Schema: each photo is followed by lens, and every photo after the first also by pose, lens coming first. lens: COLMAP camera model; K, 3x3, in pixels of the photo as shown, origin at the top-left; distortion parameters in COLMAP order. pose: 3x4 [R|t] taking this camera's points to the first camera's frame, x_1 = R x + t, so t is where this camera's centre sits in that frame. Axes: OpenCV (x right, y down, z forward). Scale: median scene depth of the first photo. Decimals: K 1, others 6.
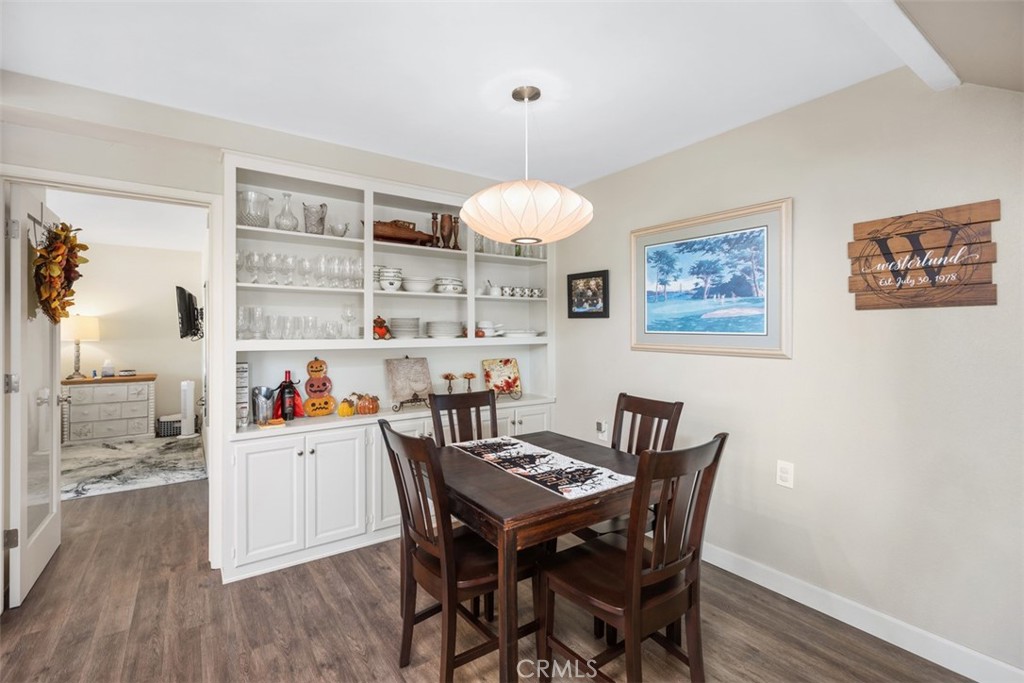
lens RADIAL K [[461.6, 0, 509.2], [0, 461.6, 329.5], [0, 0, 1]] dist [0.004261, -0.000157]
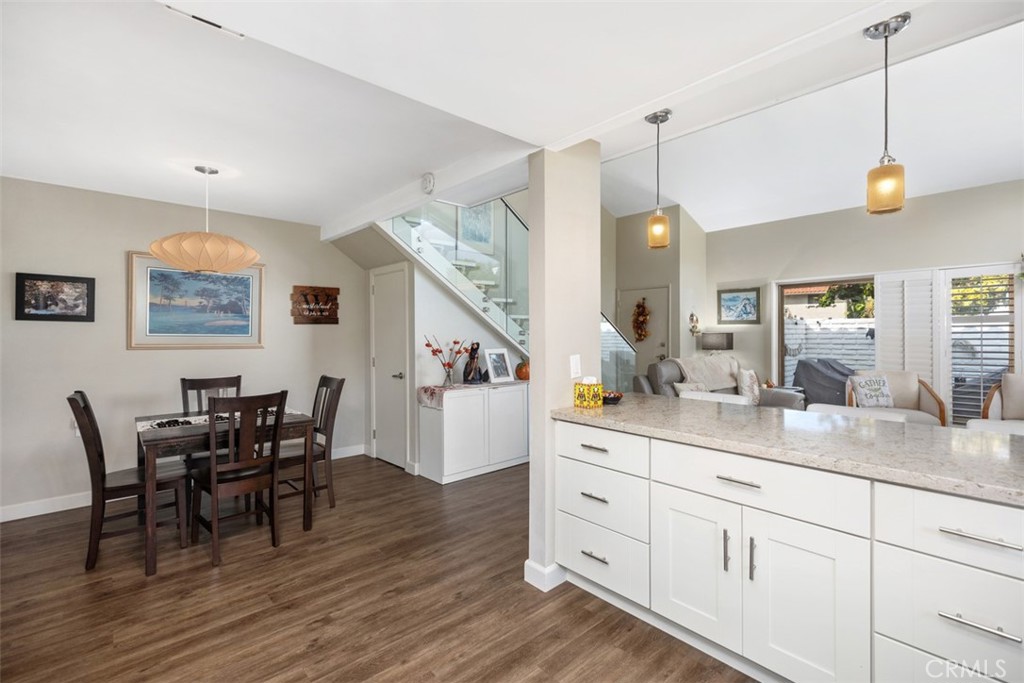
lens RADIAL K [[459.0, 0, 511.1], [0, 459.0, 331.5], [0, 0, 1]] dist [0.004709, -0.000141]
pose [[-0.120179, 0.005881, 0.992735, -1.197529], [-0.002027, 0.999979, -0.006169, 0.003089], [-0.992750, -0.002754, -0.120165, 0.176362]]
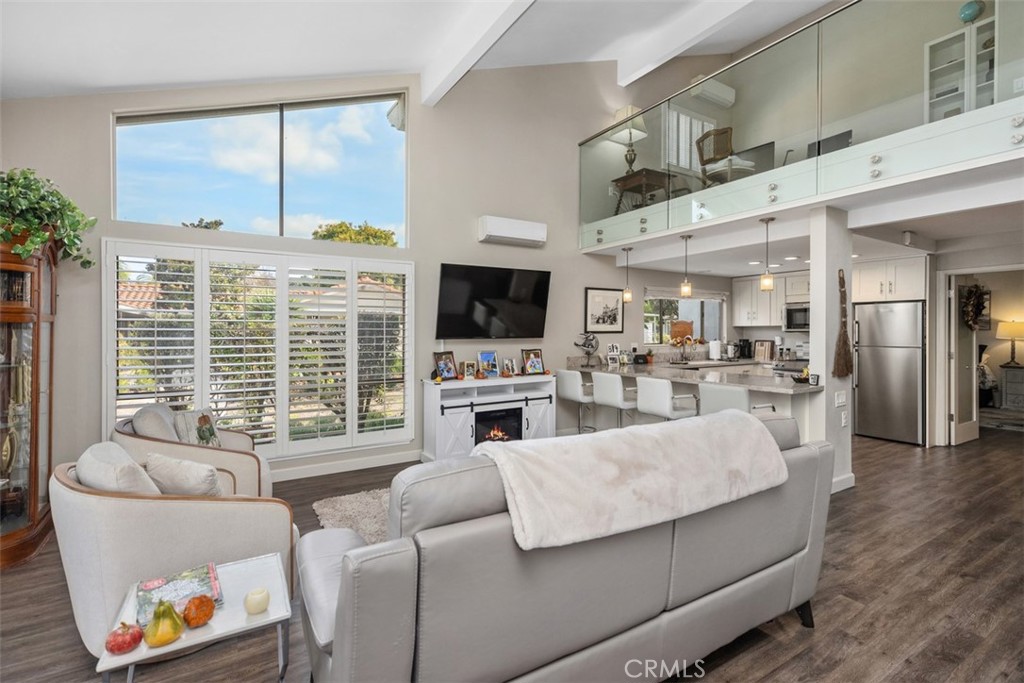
lens RADIAL K [[474.9, 0, 508.7], [0, 474.9, 330.8], [0, 0, 1]] dist [0.004284, 0.000191]
pose [[-0.058896, 0.001492, -0.998263, 1.327871], [0.008343, 0.999965, 0.001002, -0.032185], [0.998229, -0.008269, -0.058906, -0.996733]]
